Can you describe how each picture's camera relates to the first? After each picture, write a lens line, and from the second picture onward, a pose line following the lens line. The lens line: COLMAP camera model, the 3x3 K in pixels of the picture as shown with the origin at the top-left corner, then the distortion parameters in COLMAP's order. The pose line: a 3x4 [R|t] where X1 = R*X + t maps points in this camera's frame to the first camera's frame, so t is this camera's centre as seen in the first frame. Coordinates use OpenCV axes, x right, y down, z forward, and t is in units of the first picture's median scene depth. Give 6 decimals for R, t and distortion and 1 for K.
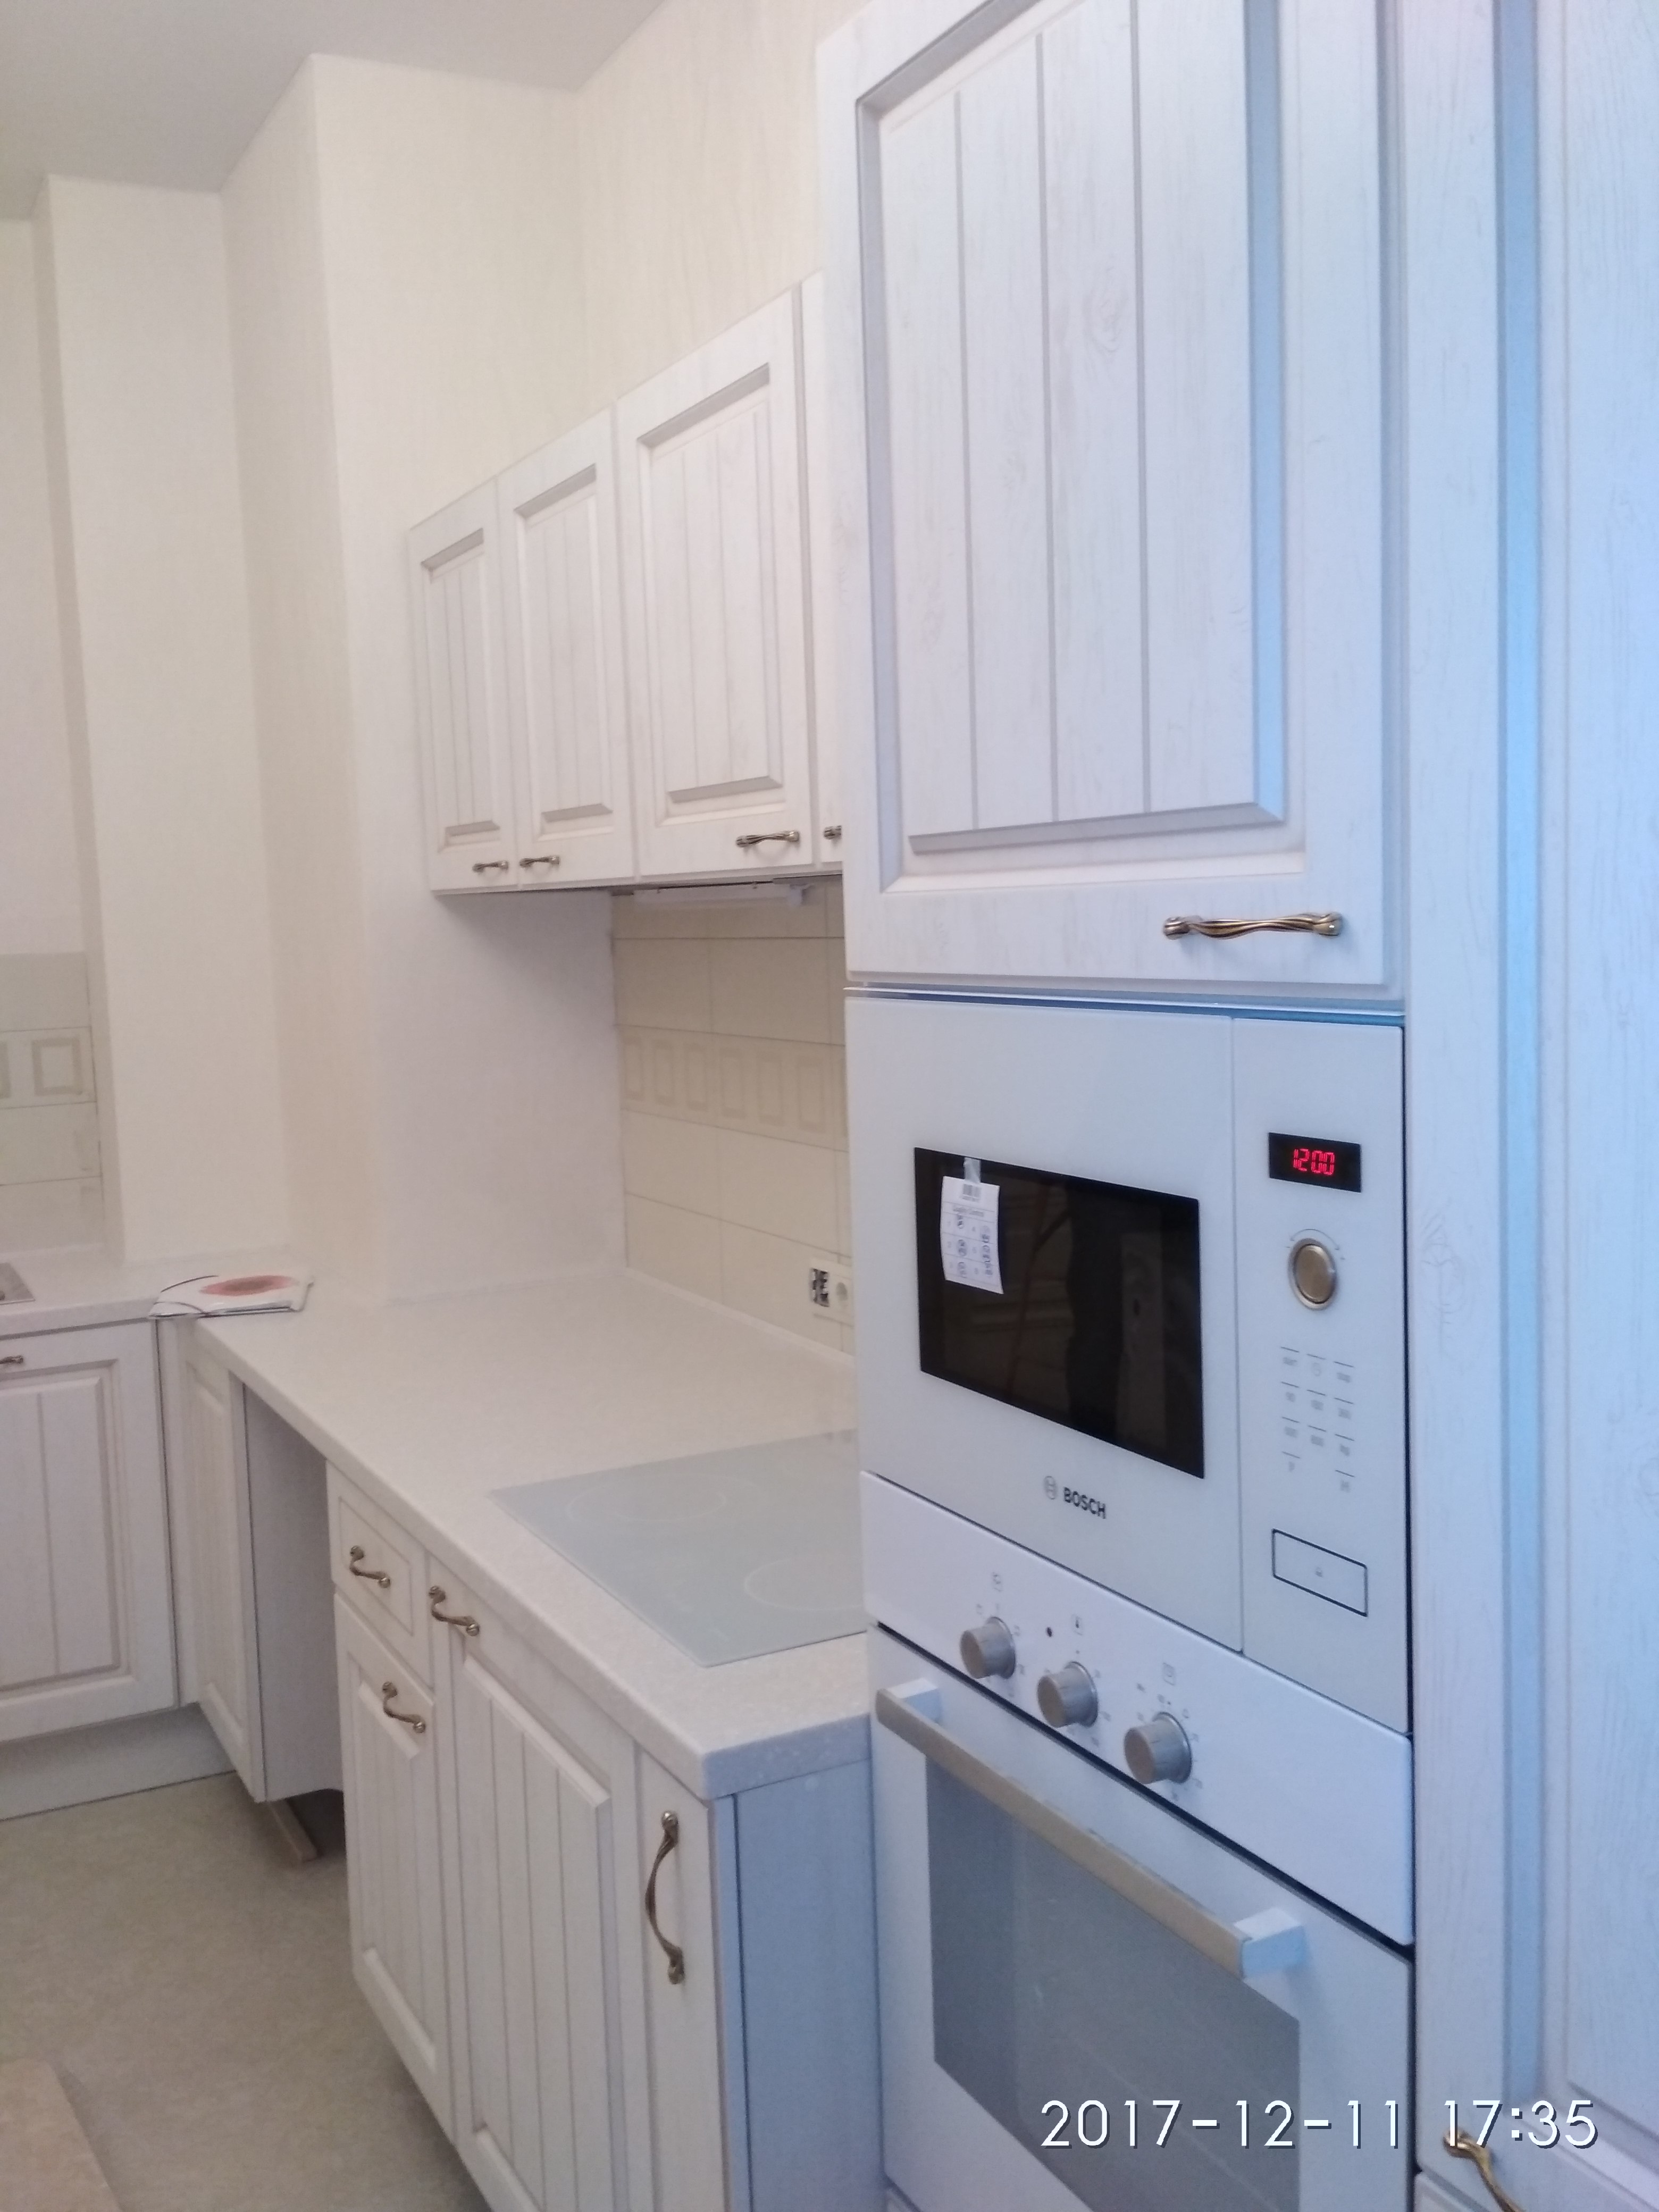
lens RADIAL K [[1956.9, 0, 824.8], [0, 1956.9, 1096.7], [0, 0, 1]] dist [0.128842, -0.265779]
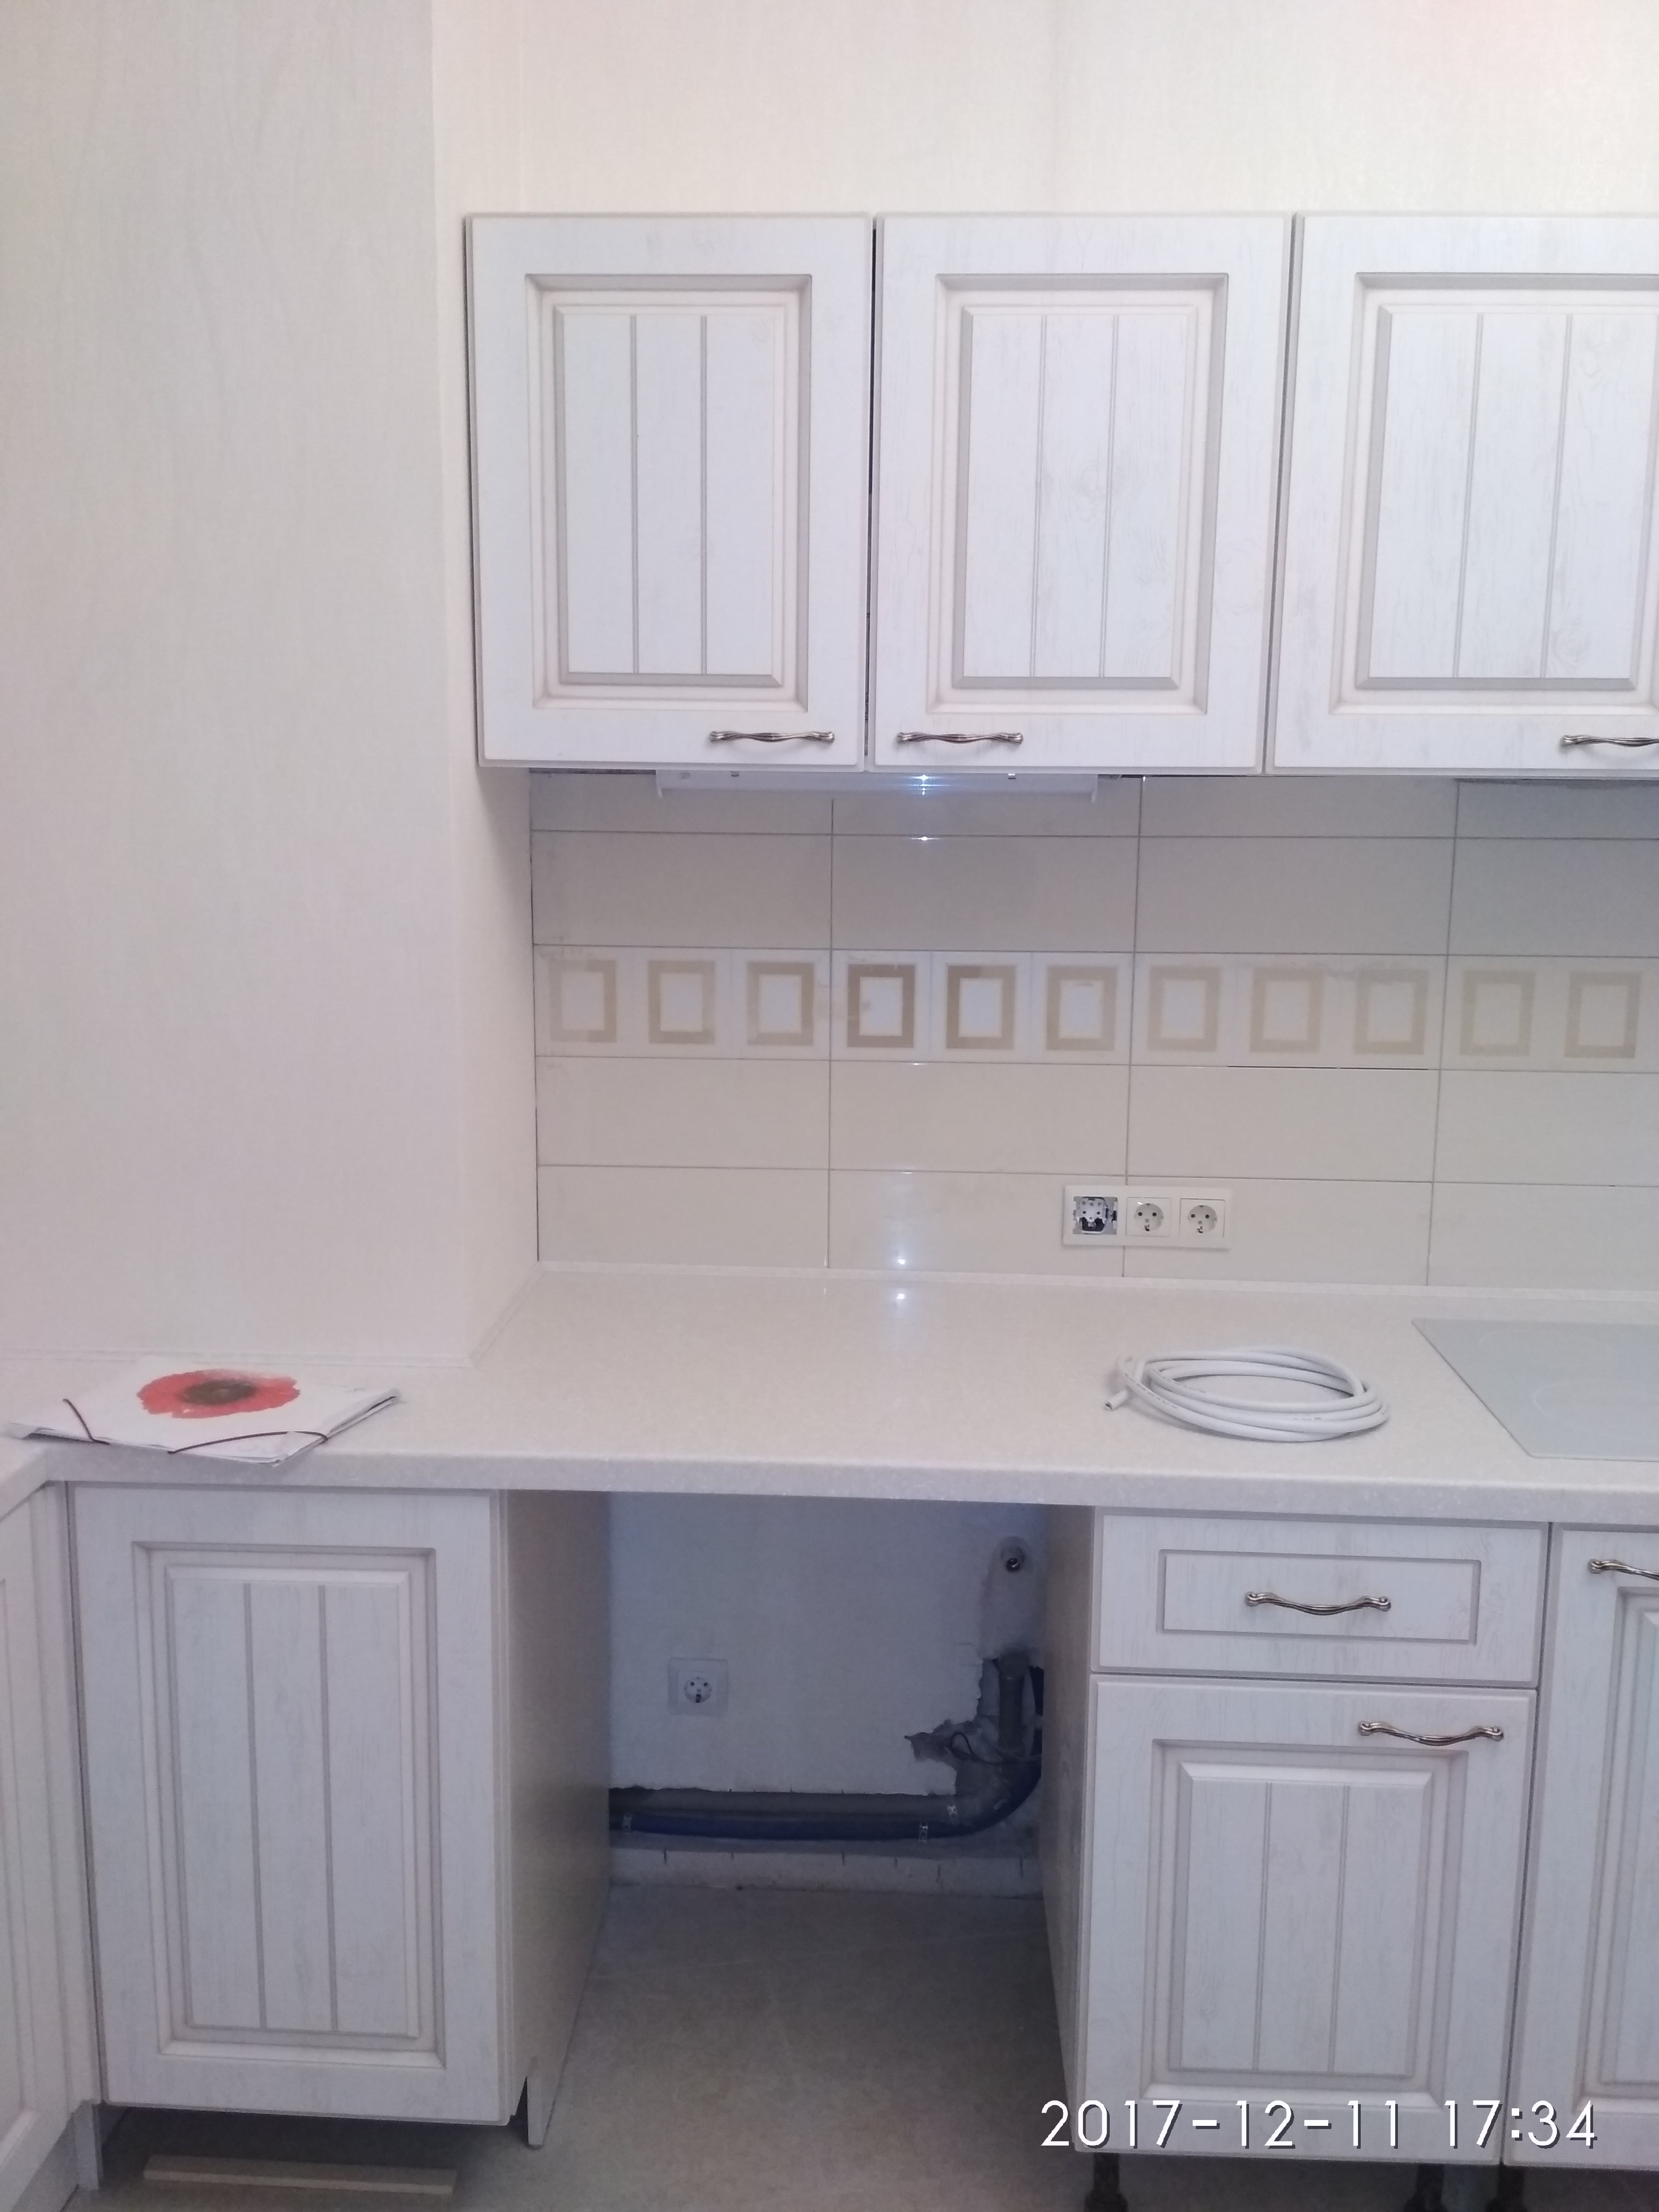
lens RADIAL K [[1956.9, 0, 824.8], [0, 1956.9, 1096.7], [0, 0, 1]] dist [0.128842, -0.265779]
pose [[0.515240, -0.106485, 0.850405, -0.905934], [0.056216, 0.994314, 0.090444, -0.052898], [-0.855200, 0.001206, 0.518297, 0.663308]]
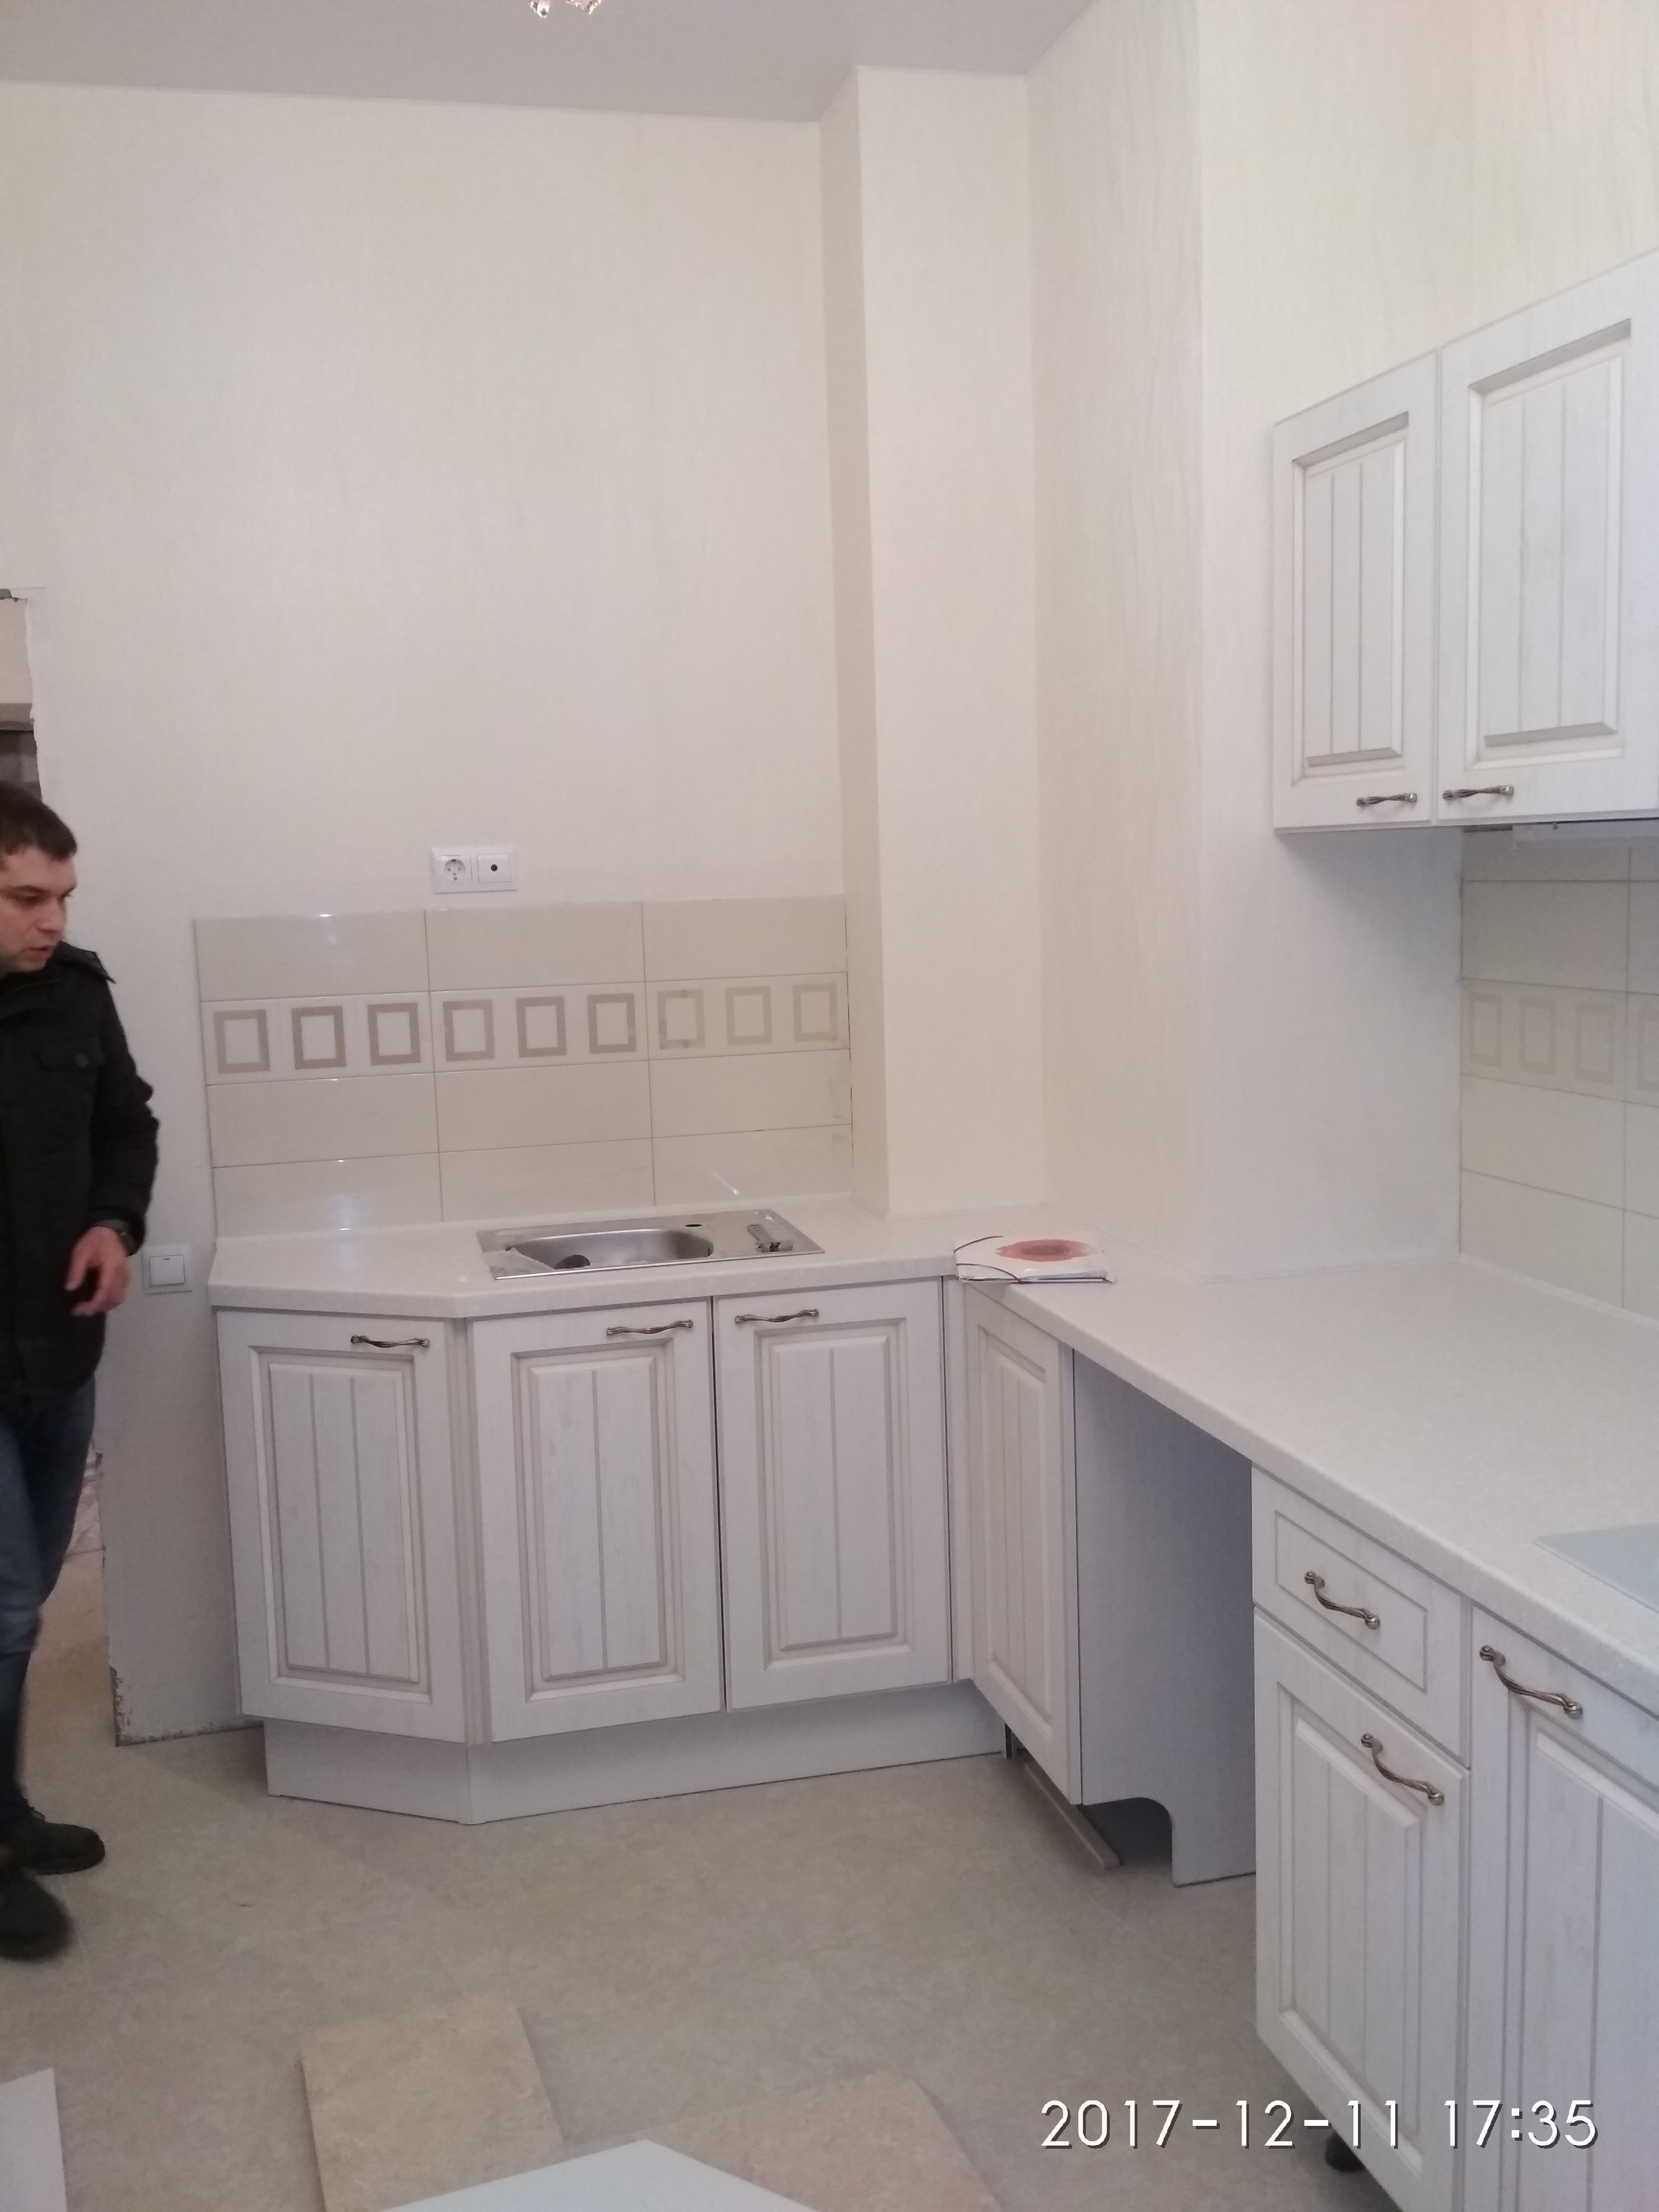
lens RADIAL K [[1956.9, 0, 824.8], [0, 1956.9, 1096.7], [0, 0, 1]] dist [0.128842, -0.265779]
pose [[0.971498, 0.033169, -0.234717, -0.225276], [-0.025997, 0.999098, 0.033589, -0.008322], [0.235619, -0.026530, 0.971483, 0.085400]]
